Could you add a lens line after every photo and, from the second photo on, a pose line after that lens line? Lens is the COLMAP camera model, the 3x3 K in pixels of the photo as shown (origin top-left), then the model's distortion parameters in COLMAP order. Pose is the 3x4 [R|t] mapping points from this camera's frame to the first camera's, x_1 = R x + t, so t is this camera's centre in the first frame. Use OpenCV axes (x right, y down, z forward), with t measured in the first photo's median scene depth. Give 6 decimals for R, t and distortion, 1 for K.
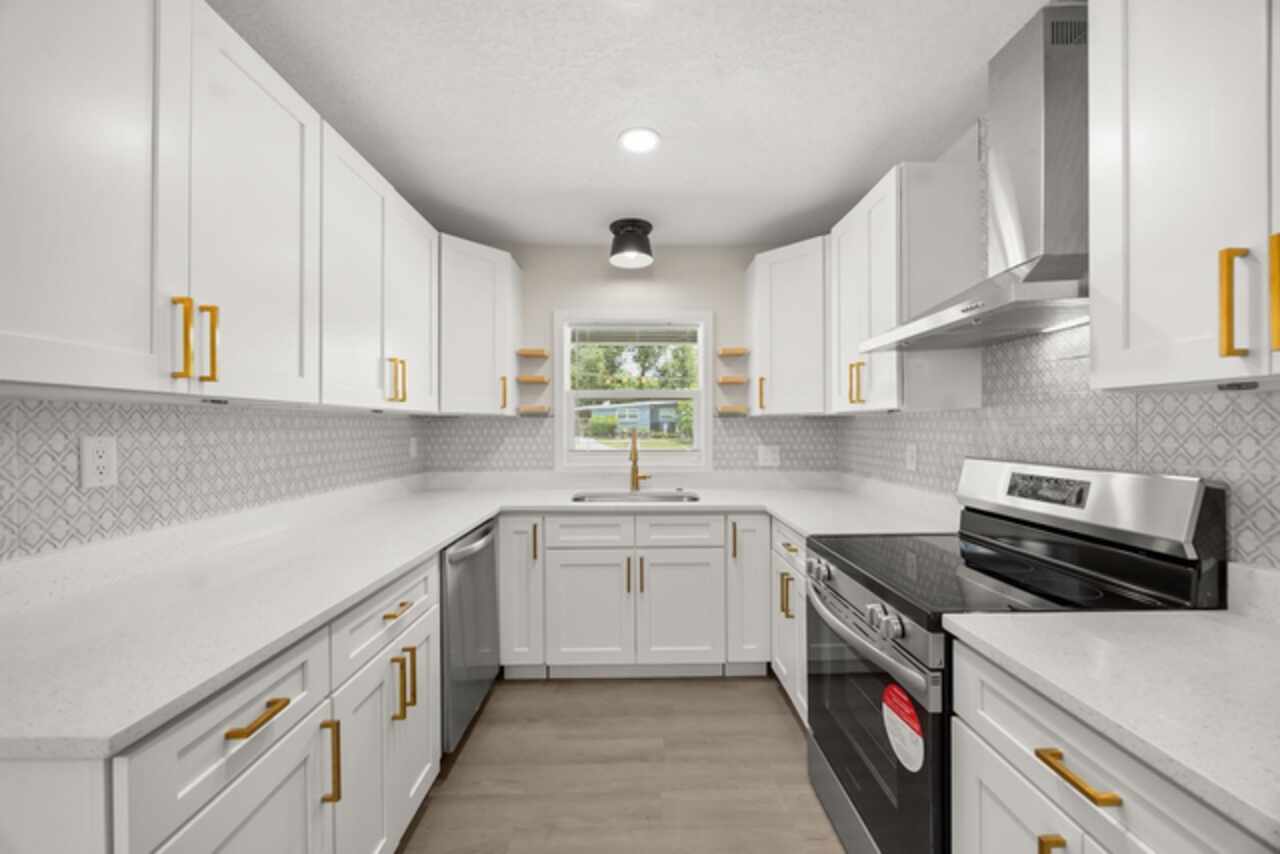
lens RADIAL K [[493.9, 0, 637.0], [0, 493.9, 429.4], [0, 0, 1]] dist [0.000117, 0.000000]
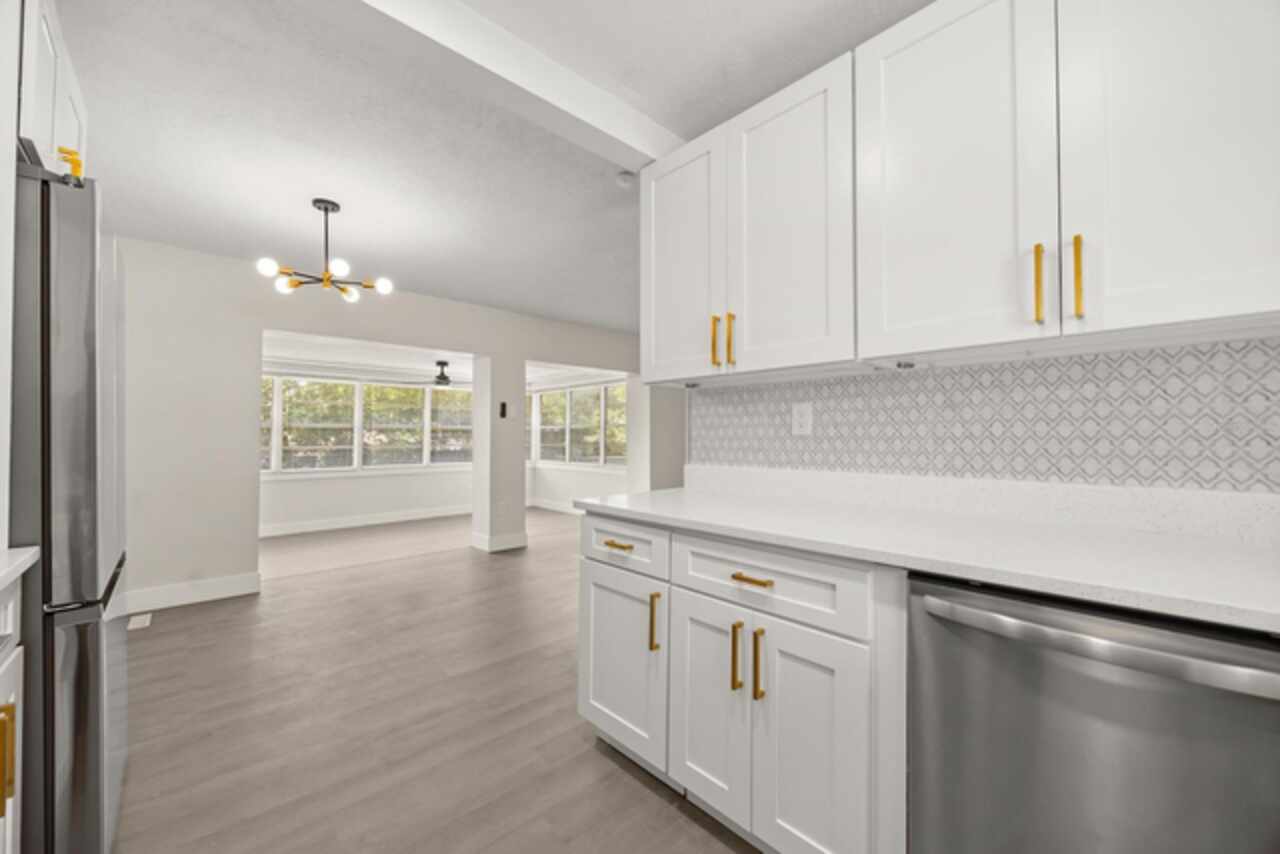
lens RADIAL K [[493.9, 0, 641.0], [0, 493.9, 428.4], [0, 0, 1]] dist [0.000117, 0.000000]
pose [[-0.732250, -0.005747, -0.681012, 0.304622], [0.000472, 0.999960, -0.008946, 0.095113], [0.681036, -0.006873, -0.732218, 1.571621]]
